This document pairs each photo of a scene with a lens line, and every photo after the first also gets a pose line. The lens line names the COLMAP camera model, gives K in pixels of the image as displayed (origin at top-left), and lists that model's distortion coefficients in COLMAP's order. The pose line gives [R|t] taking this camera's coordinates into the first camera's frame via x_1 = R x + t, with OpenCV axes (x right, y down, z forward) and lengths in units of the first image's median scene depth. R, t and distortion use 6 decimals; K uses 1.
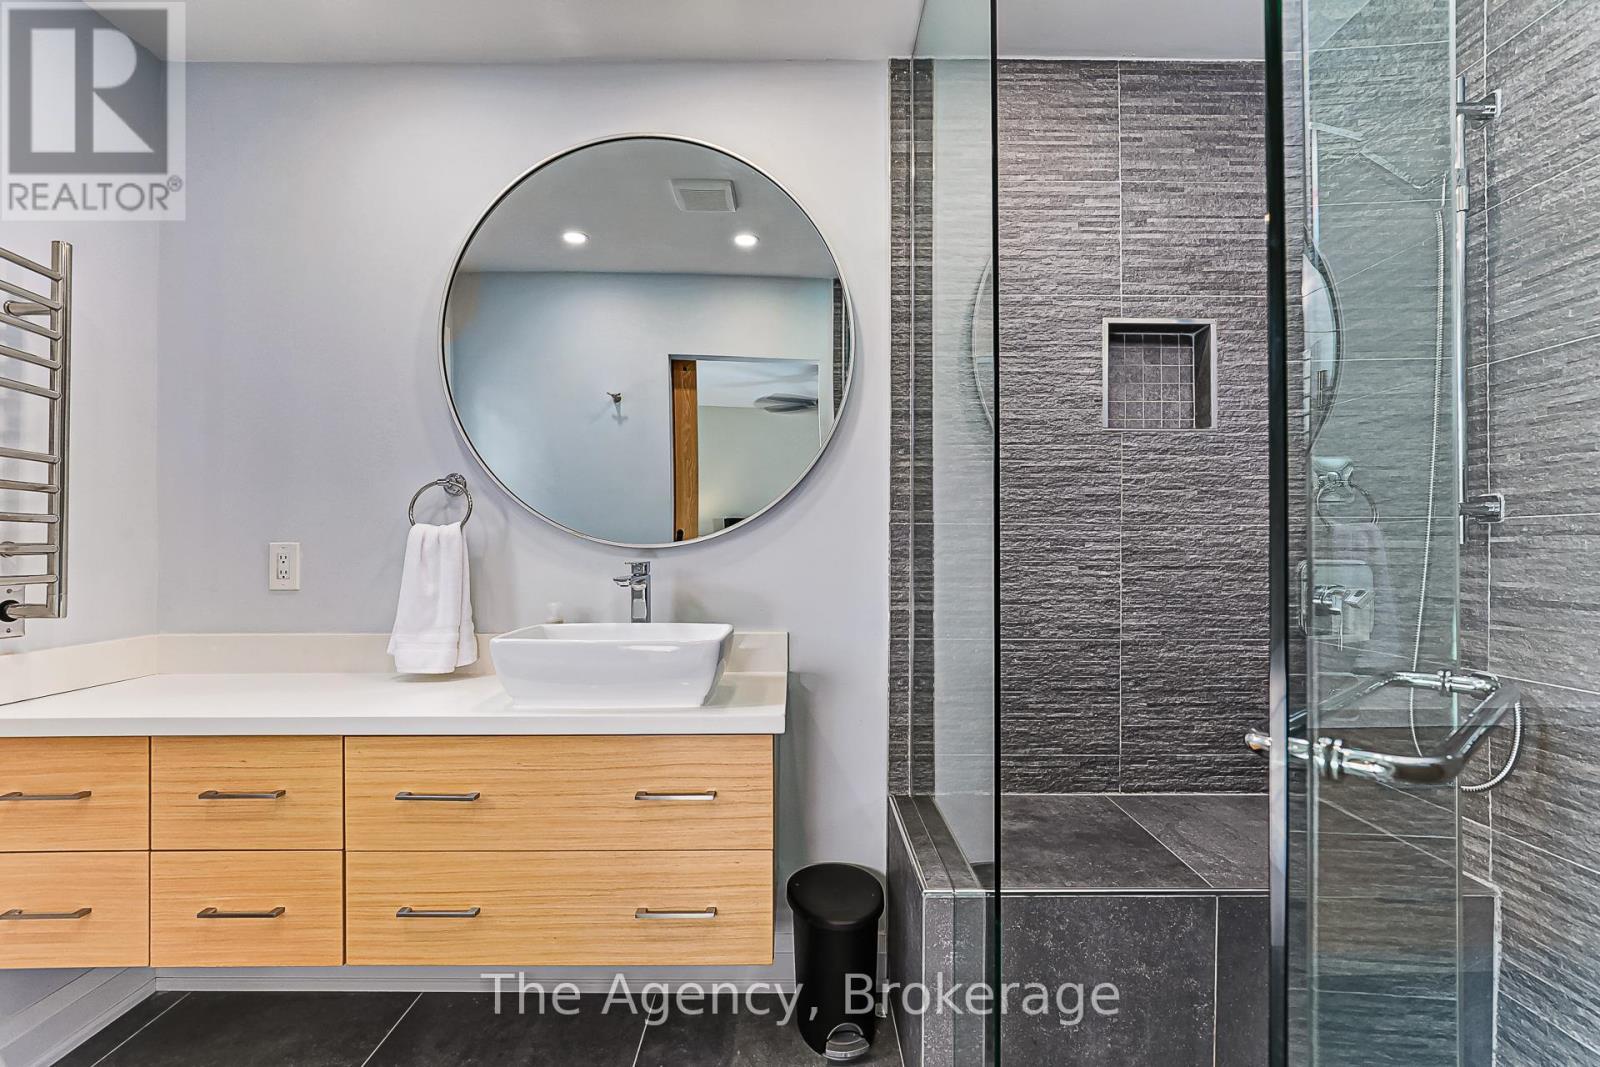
lens RADIAL K [[746.3, 0, 799.8], [0, 746.3, 538.6], [0, 0, 1]] dist [0.002677, 0.001196]
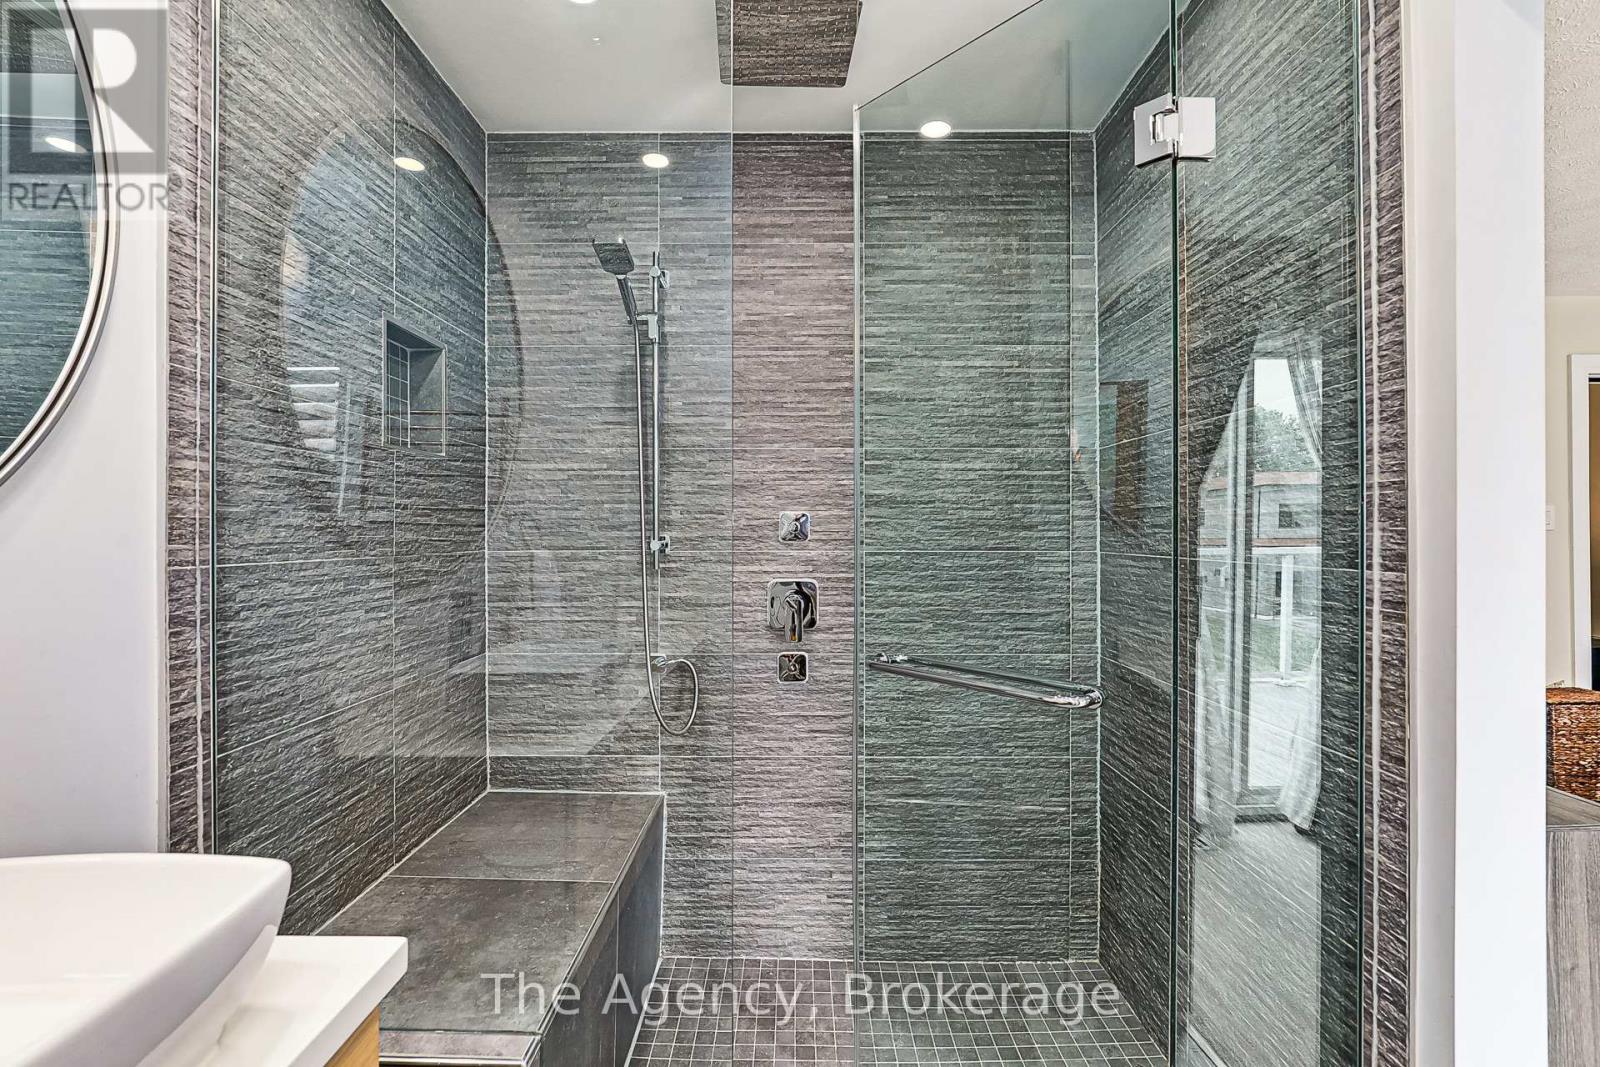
lens RADIAL K [[746.3, 0, 797.9], [0, 746.3, 533.6], [0, 0, 1]] dist [0.002677, 0.001196]
pose [[0.011823, -0.003617, 0.999924, -0.478792], [-0.008681, 0.999955, 0.003720, -0.058170], [-0.999892, -0.008724, 0.011791, 0.578254]]
